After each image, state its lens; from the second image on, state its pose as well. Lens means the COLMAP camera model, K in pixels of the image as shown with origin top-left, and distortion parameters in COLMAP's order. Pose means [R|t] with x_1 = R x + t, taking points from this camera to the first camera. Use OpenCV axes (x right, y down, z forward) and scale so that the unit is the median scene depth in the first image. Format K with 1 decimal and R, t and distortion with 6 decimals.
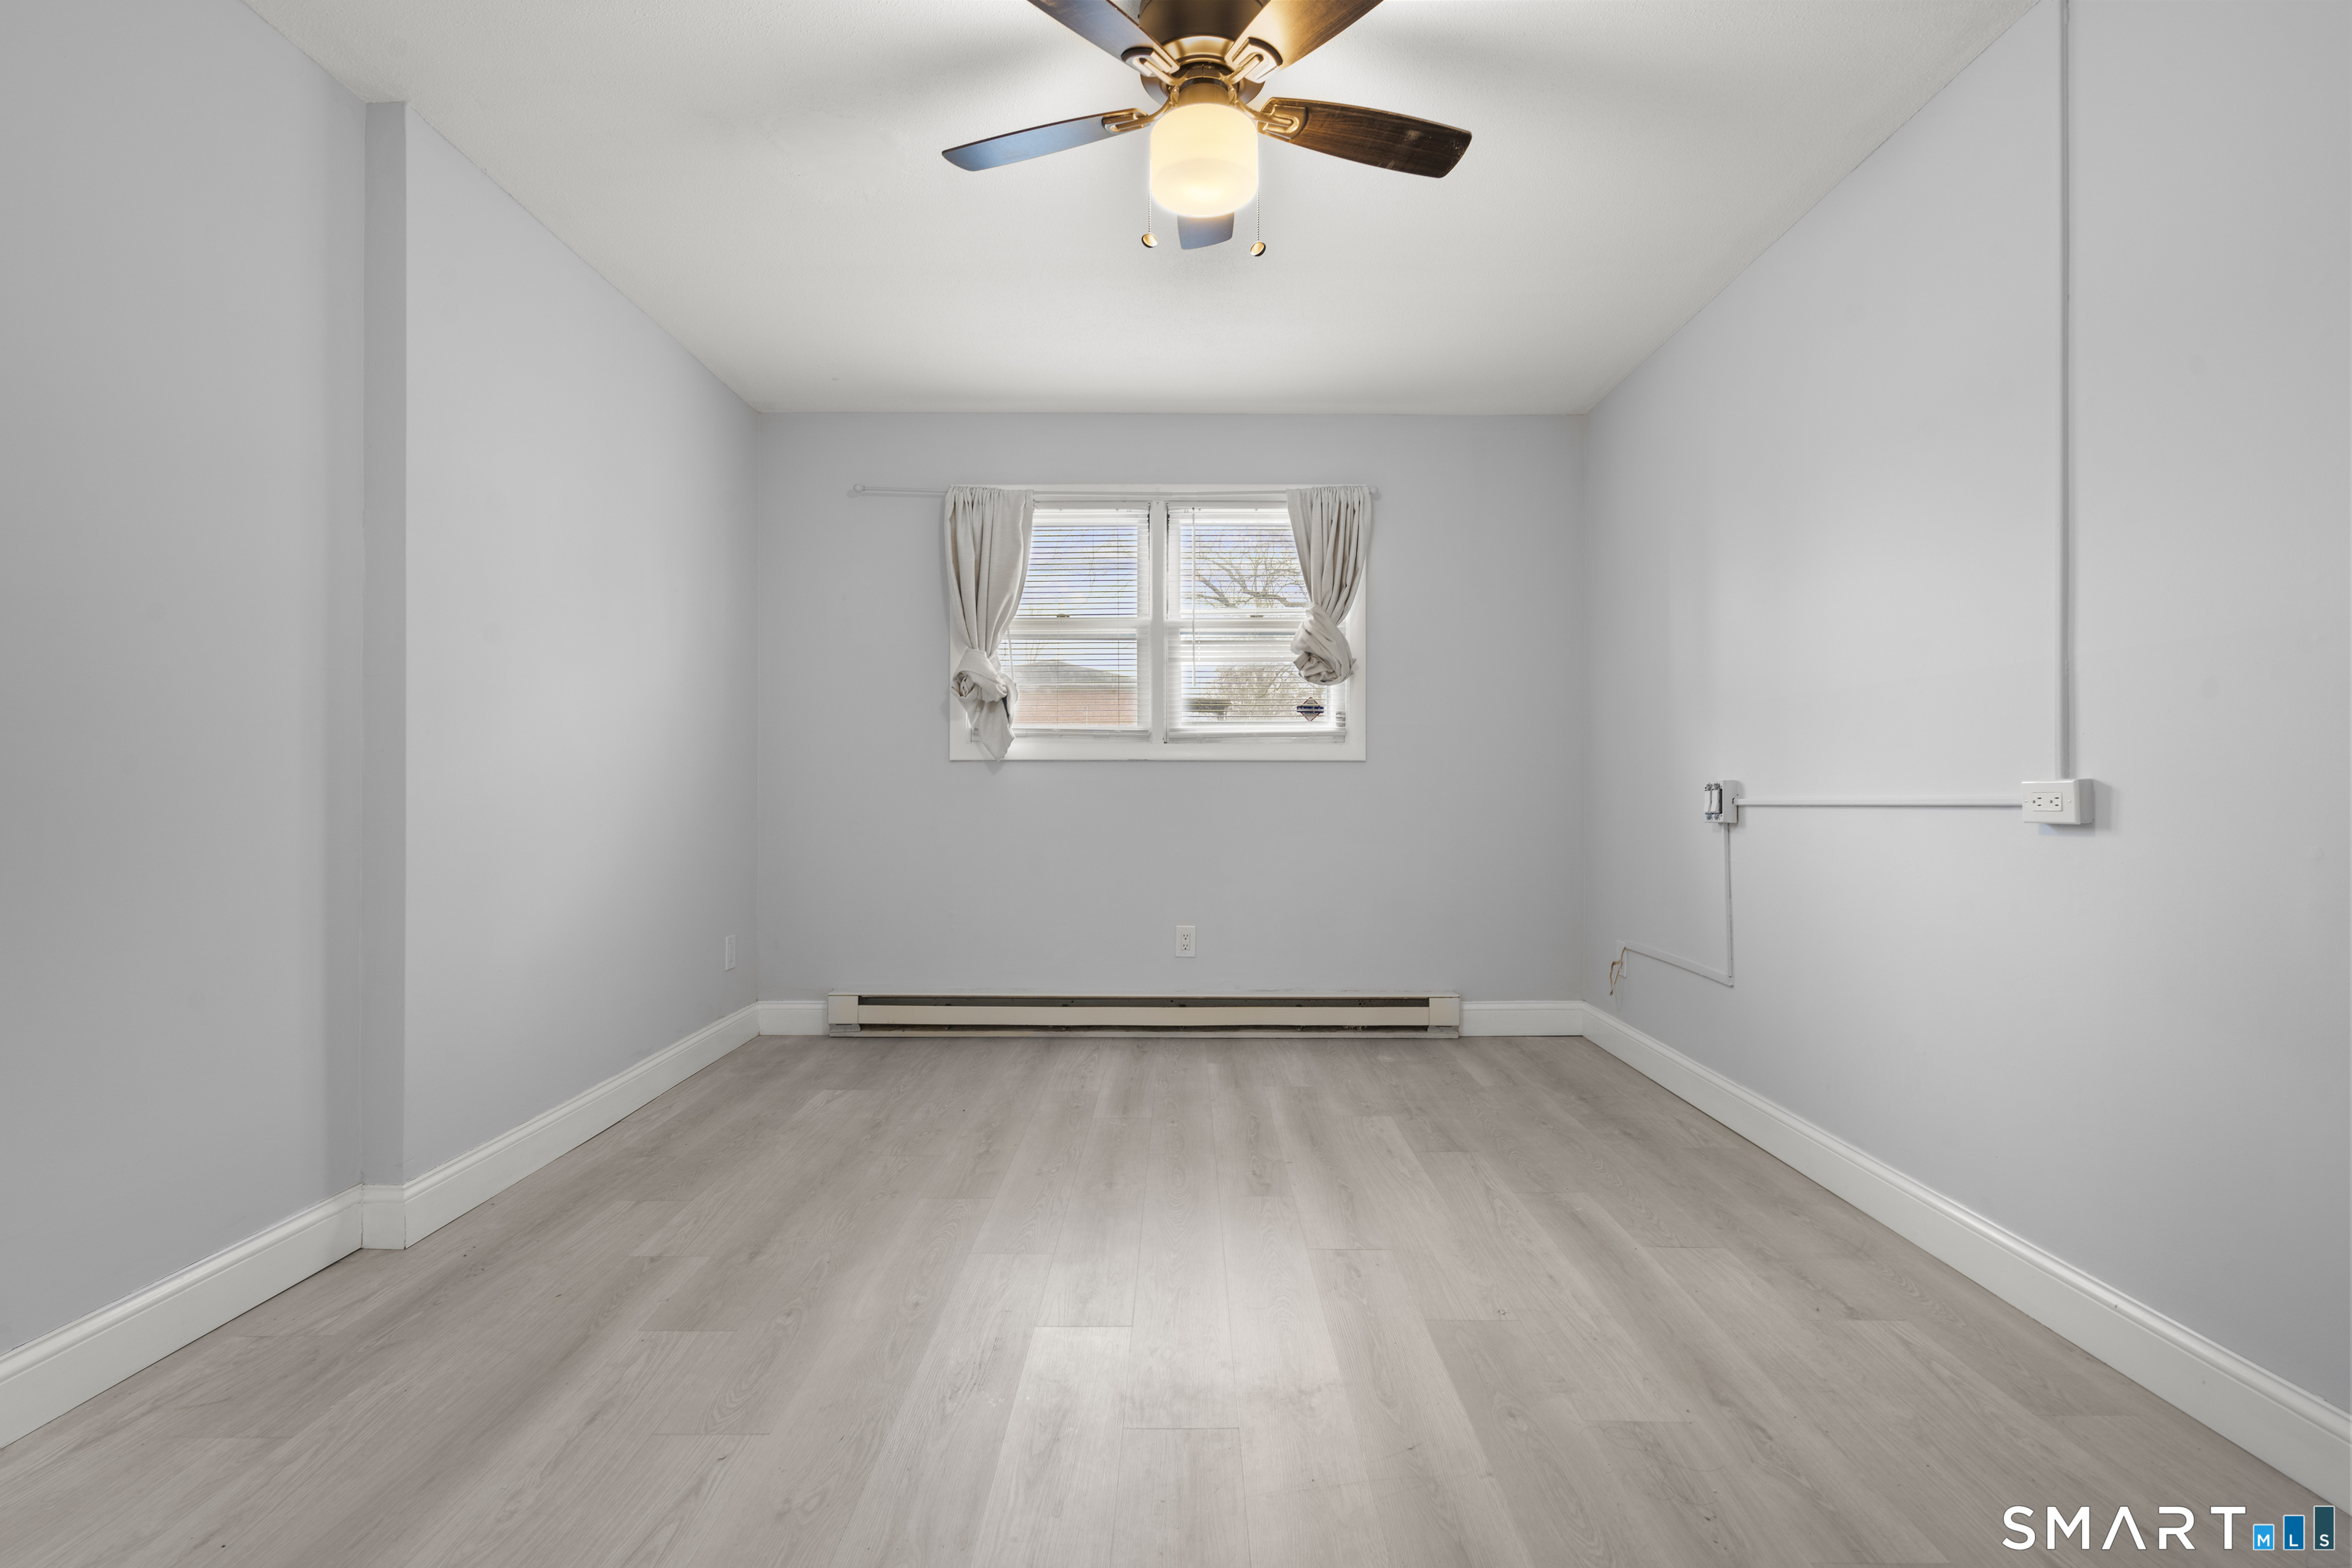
lens RADIAL K [[1071.4, 0, 1176.0], [0, 1071.4, 784.0], [0, 0, 1]] dist [-0.001796, 0.001031]
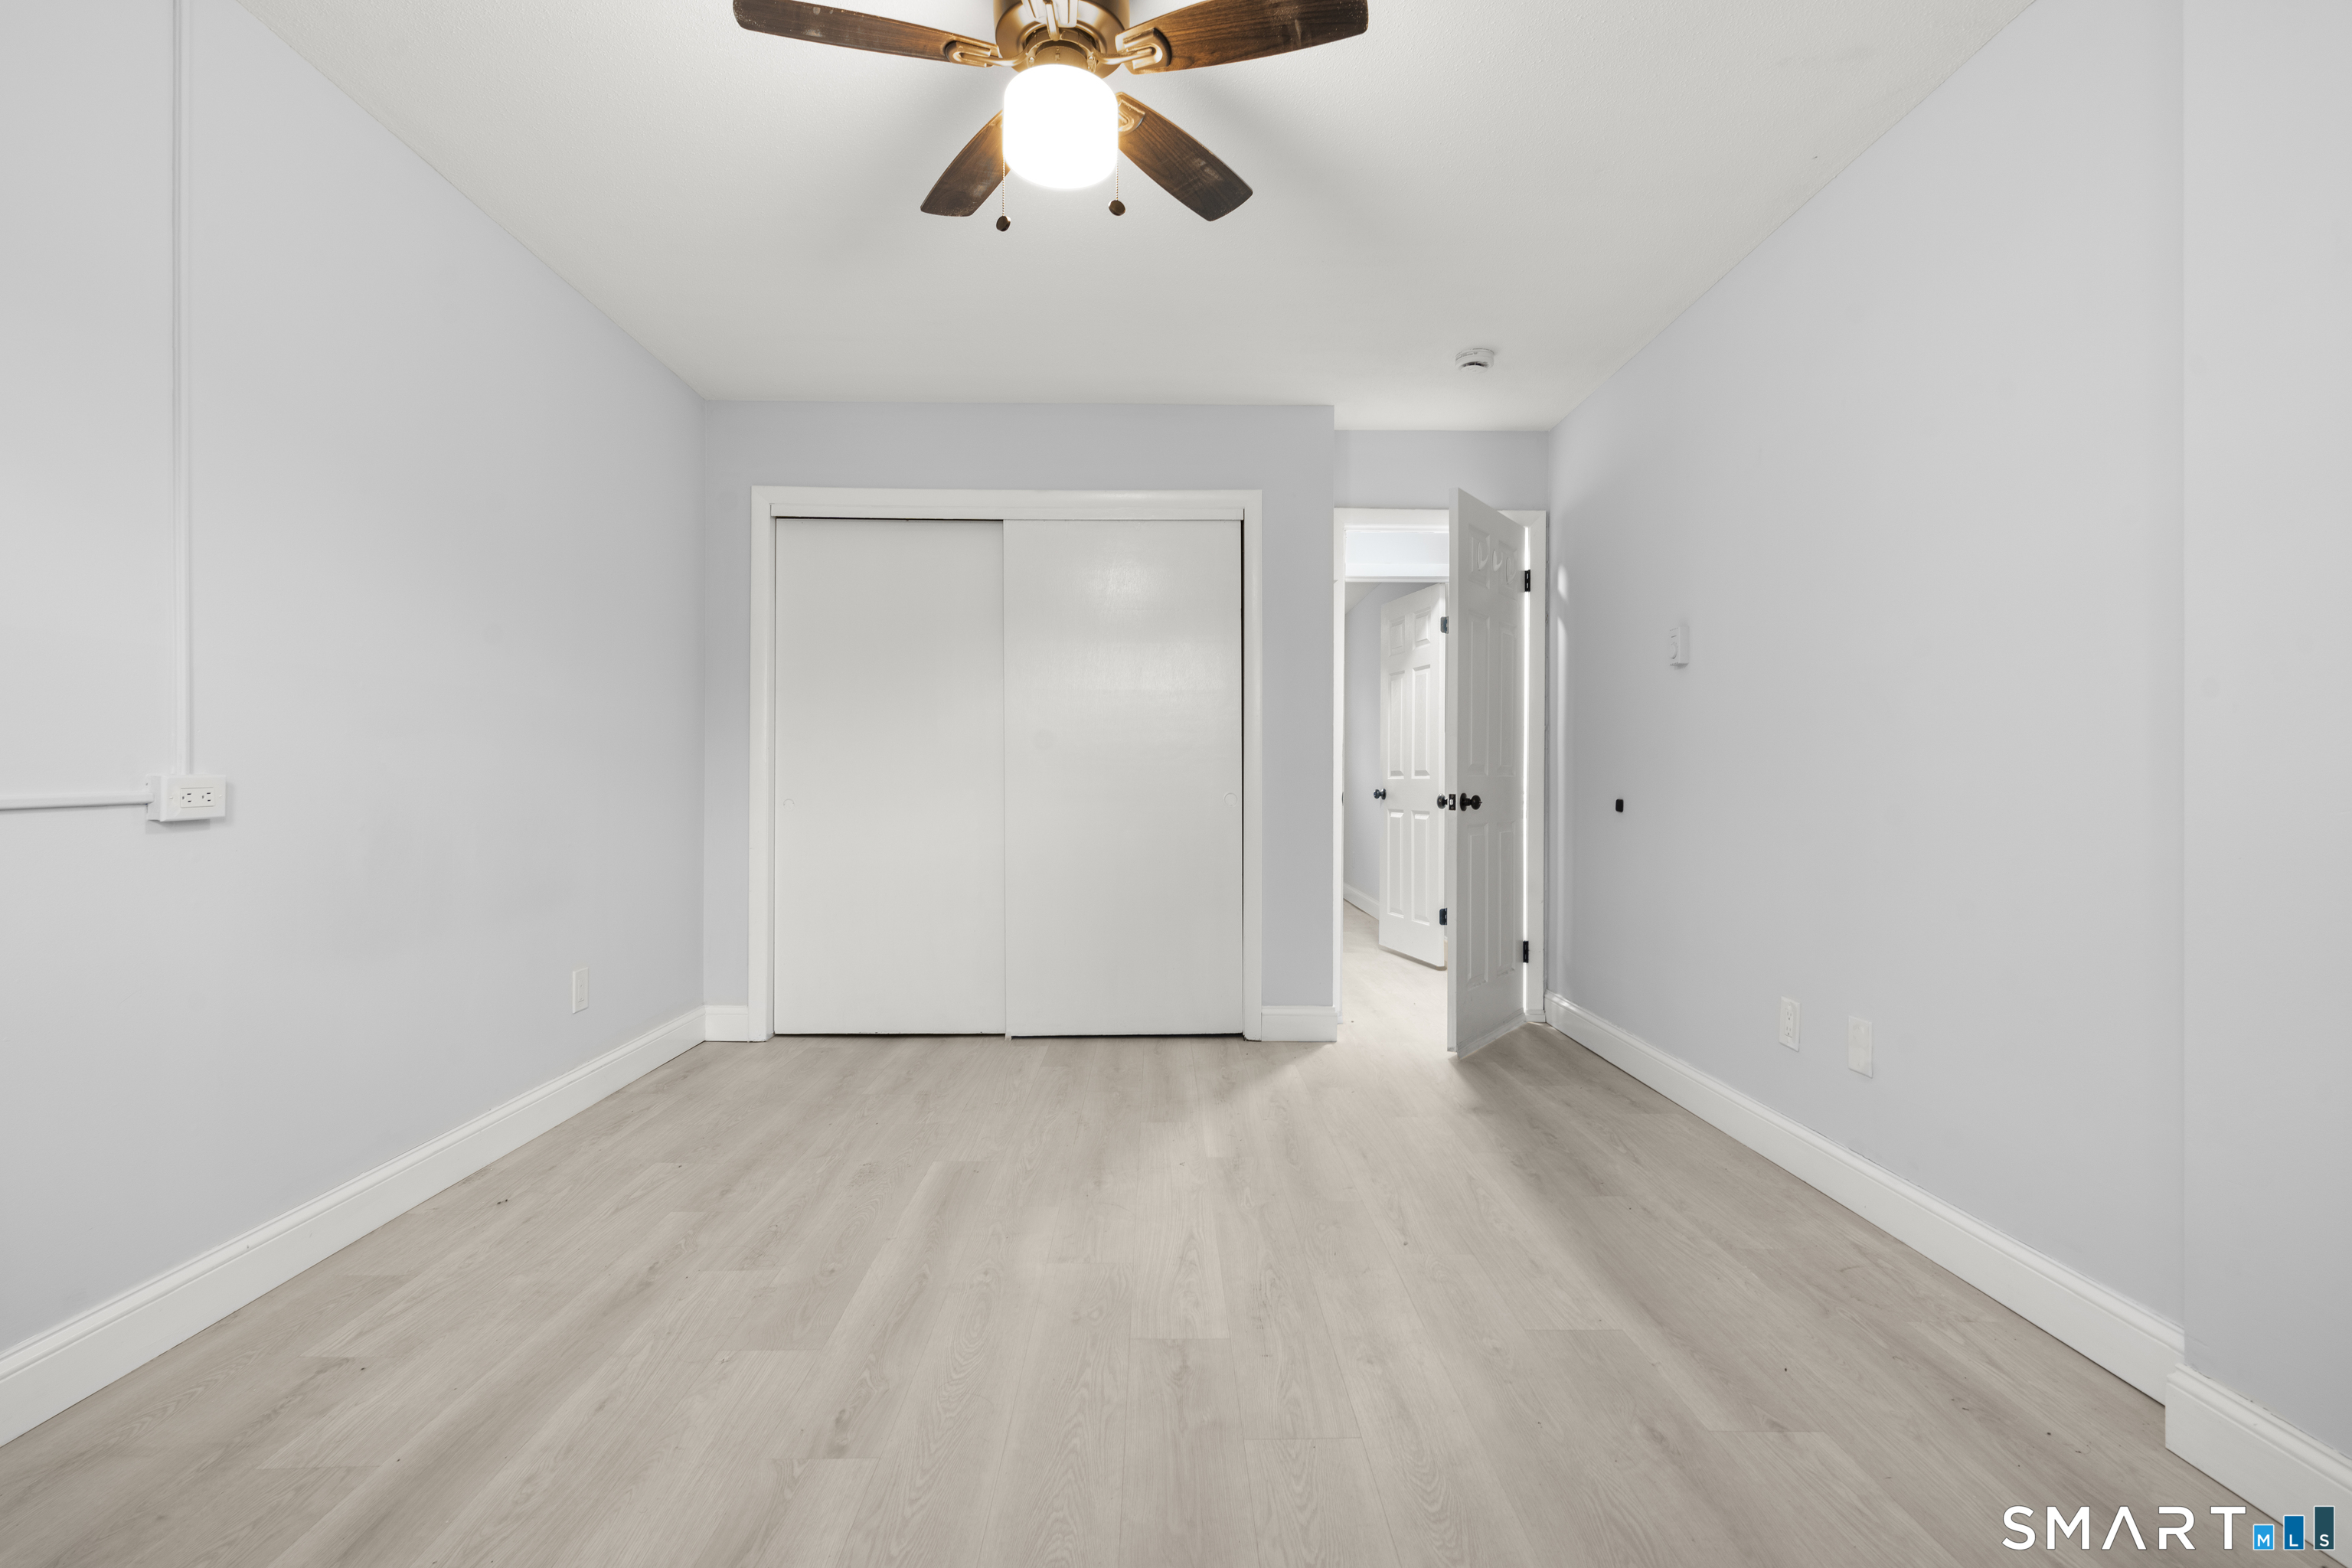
lens RADIAL K [[1071.4, 0, 1176.0], [0, 1071.4, 784.0], [0, 0, 1]] dist [-0.001796, 0.001031]
pose [[-0.999697, -0.004521, -0.024195, -0.055392], [-0.004593, 0.999985, 0.002923, -0.002505], [0.024182, 0.003033, -0.999703, 1.933624]]
